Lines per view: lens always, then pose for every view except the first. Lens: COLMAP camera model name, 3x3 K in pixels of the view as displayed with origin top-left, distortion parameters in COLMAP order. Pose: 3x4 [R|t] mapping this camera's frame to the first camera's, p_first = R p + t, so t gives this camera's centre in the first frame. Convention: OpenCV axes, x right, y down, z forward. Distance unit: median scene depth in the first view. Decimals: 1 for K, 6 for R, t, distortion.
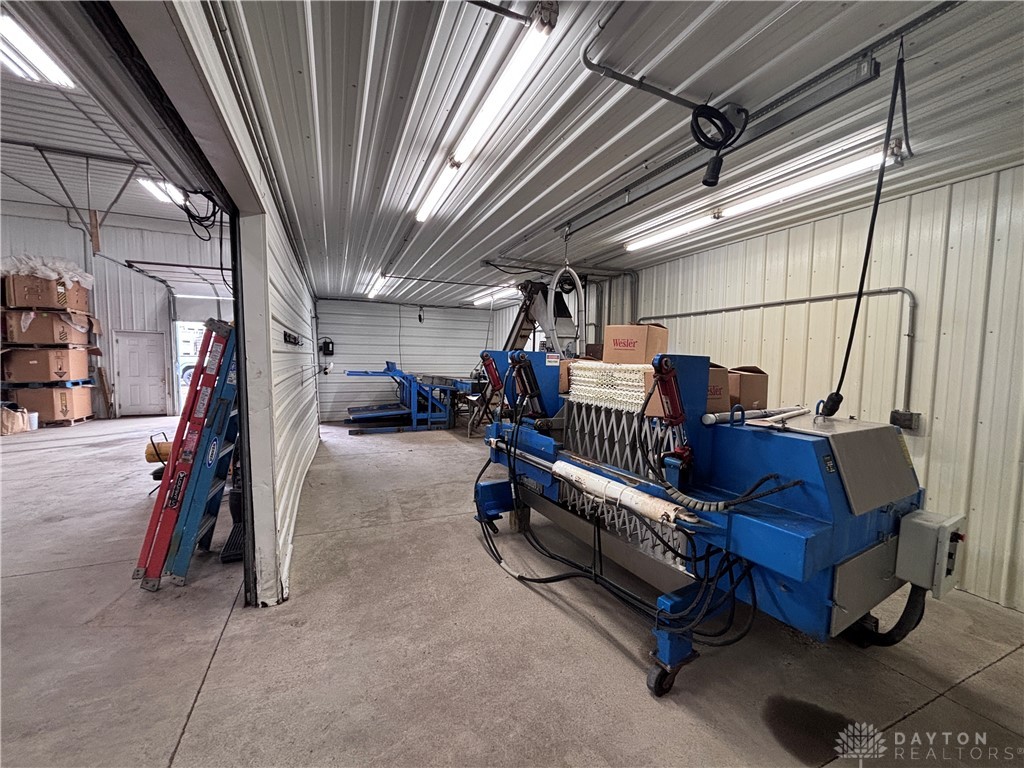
lens RADIAL K [[411.6, 0, 509.7], [0, 411.6, 383.5], [0, 0, 1]] dist [0.002780, -0.000200]
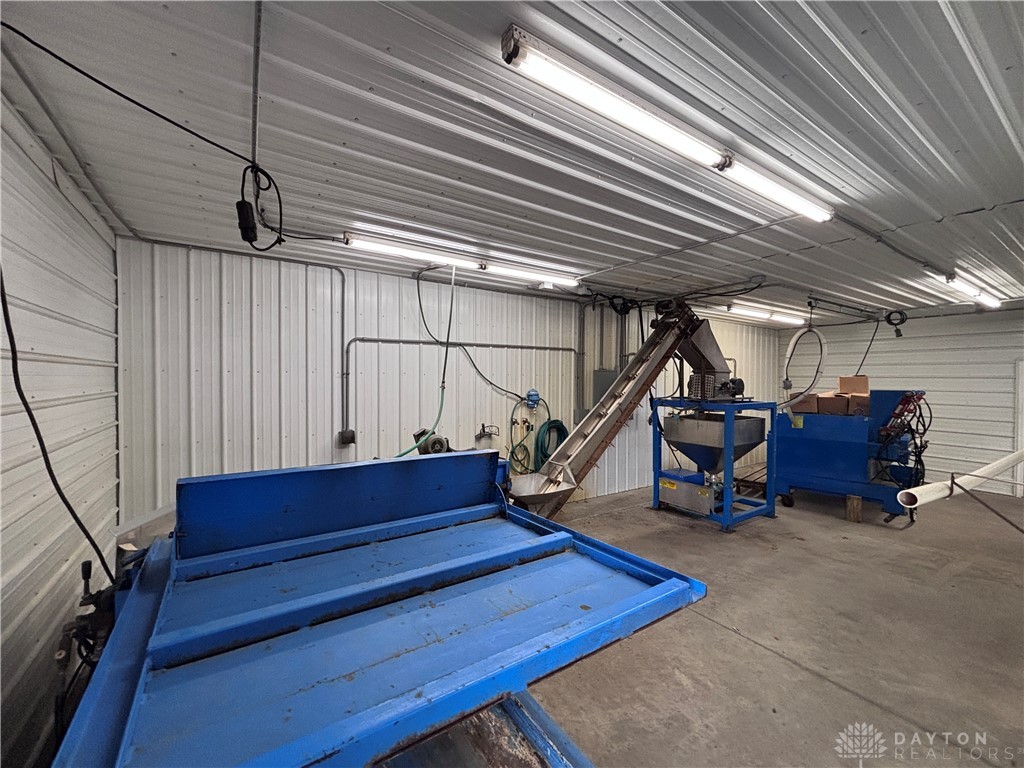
lens RADIAL K [[411.6, 0, 509.7], [0, 411.6, 383.5], [0, 0, 1]] dist [0.002780, -0.000200]
pose [[-0.181657, 0.004928, 0.983350, -0.802205], [0.069721, 0.997535, 0.007881, -0.135172], [-0.980887, 0.069992, -0.181553, 1.692536]]
